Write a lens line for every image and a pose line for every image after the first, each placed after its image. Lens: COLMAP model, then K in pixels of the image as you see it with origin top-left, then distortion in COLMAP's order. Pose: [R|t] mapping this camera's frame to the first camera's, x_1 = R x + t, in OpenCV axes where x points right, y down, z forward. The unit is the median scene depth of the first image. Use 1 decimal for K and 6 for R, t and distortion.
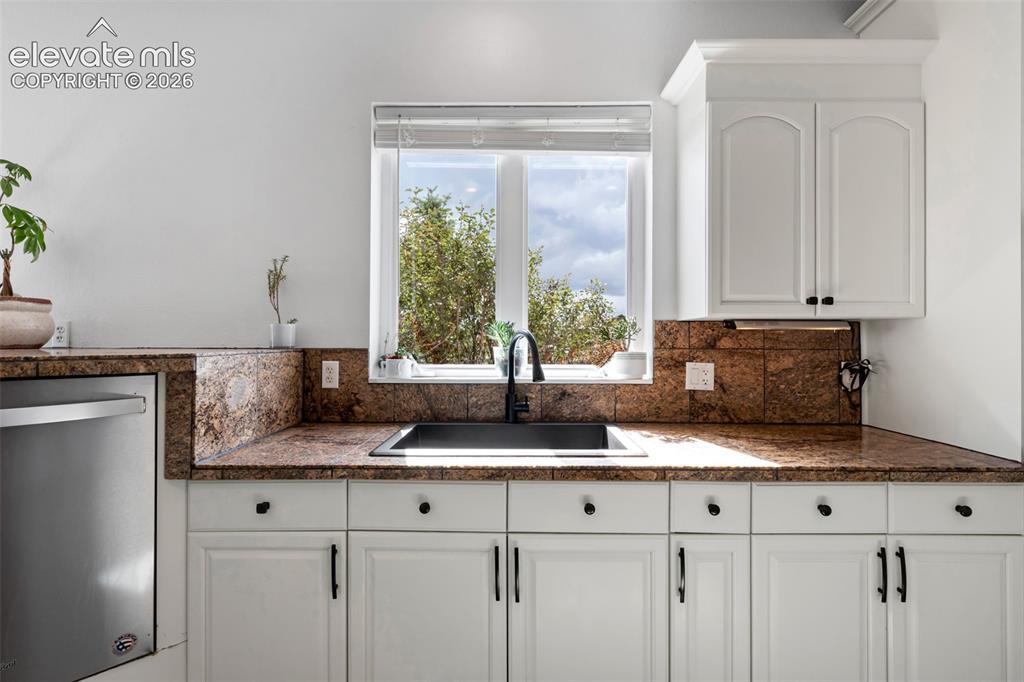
lens RADIAL K [[465.3, 0, 512.0], [0, 465.3, 341.0], [0, 0, 1]] dist [0.001144, 0.000494]
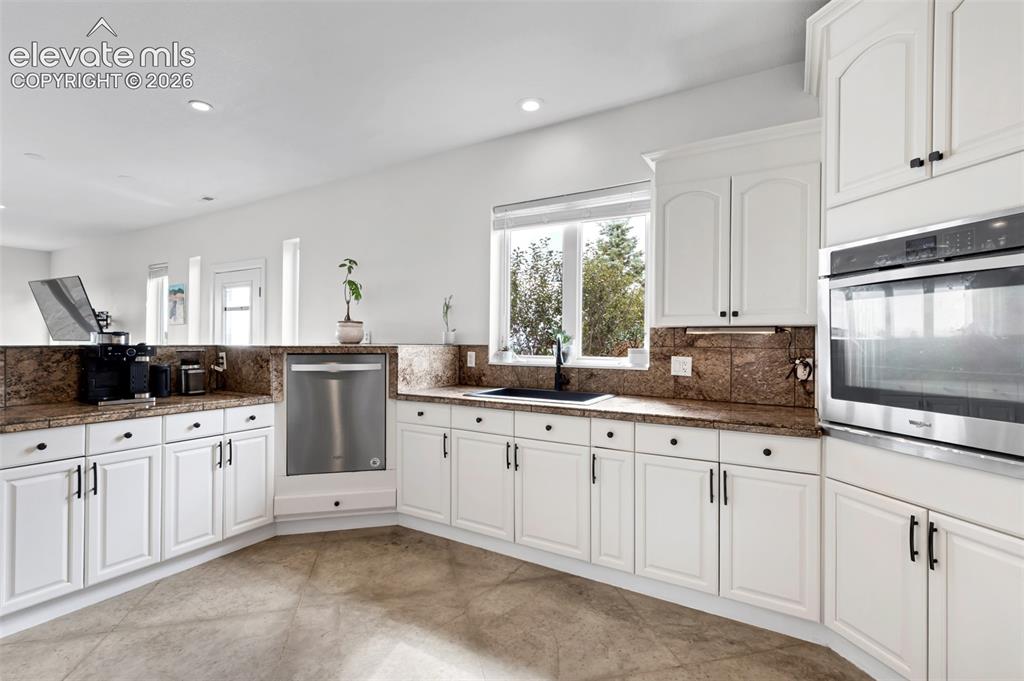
lens RADIAL K [[475.4, 0, 518.0], [0, 475.4, 342.1], [0, 0, 1]] dist [0.001991, 0.000356]
pose [[0.864389, 0.004002, -0.502808, 0.715761], [-0.003135, 0.999992, 0.002570, -0.000392], [0.502814, -0.000645, 0.864394, -0.525247]]
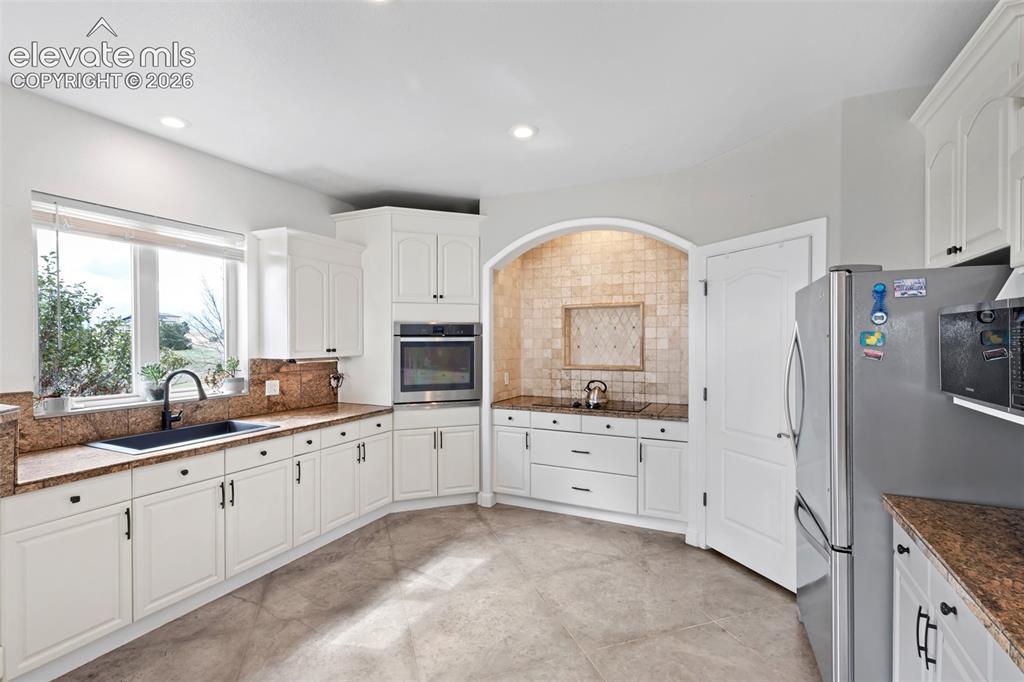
lens RADIAL K [[475.4, 0, 518.0], [0, 475.4, 342.6], [0, 0, 1]] dist [0.001991, 0.000356]
pose [[0.412149, -0.010025, 0.911061, -0.944386], [0.000578, 0.999942, 0.010742, -0.127715], [-0.911116, -0.003900, 0.412131, -0.697699]]
